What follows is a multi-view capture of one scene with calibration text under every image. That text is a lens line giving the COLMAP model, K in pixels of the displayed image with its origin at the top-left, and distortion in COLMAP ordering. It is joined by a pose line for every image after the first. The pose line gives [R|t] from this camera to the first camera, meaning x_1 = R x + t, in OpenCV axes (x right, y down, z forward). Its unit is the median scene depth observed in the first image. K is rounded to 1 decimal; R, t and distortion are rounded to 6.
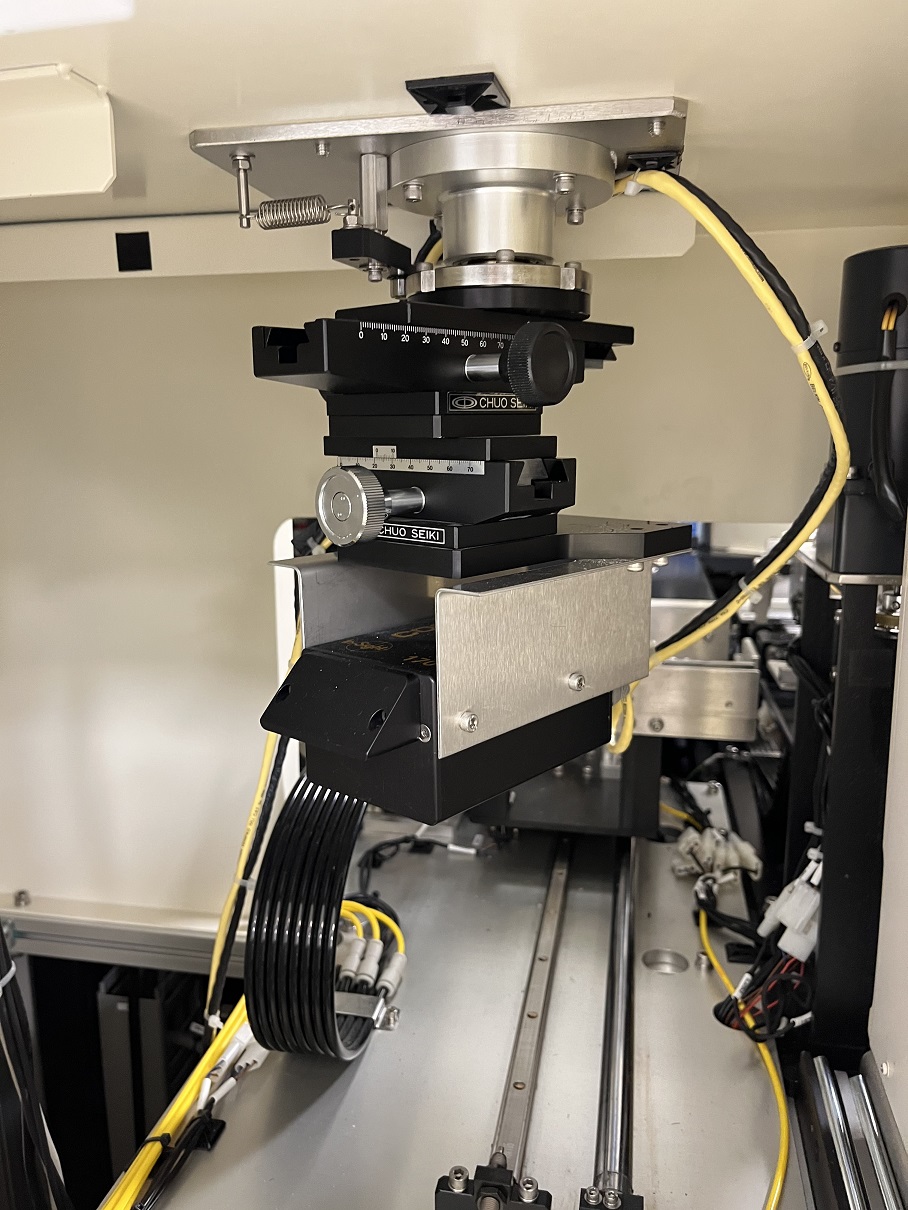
lens RADIAL K [[933.0, 0, 454.0], [0, 933.0, 605.0], [0, 0, 1]] dist [0.032464, -0.077281]
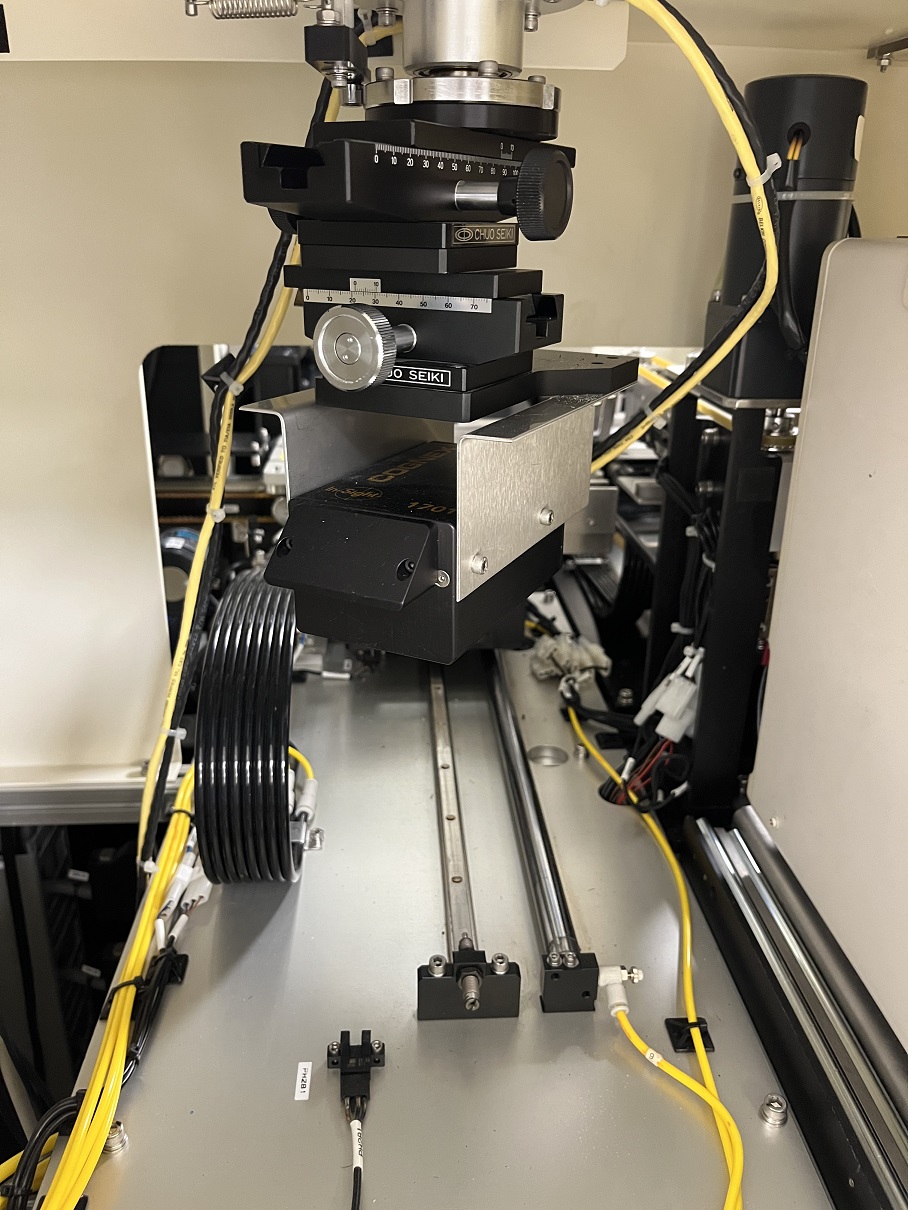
lens RADIAL K [[933.0, 0, 454.0], [0, 933.0, 605.0], [0, 0, 1]] dist [0.032464, -0.077281]
pose [[0.966013, -0.079340, 0.246017, -0.169072], [0.029506, 0.979355, 0.199982, -0.023175], [-0.256805, -0.185926, 0.948411, 0.012603]]
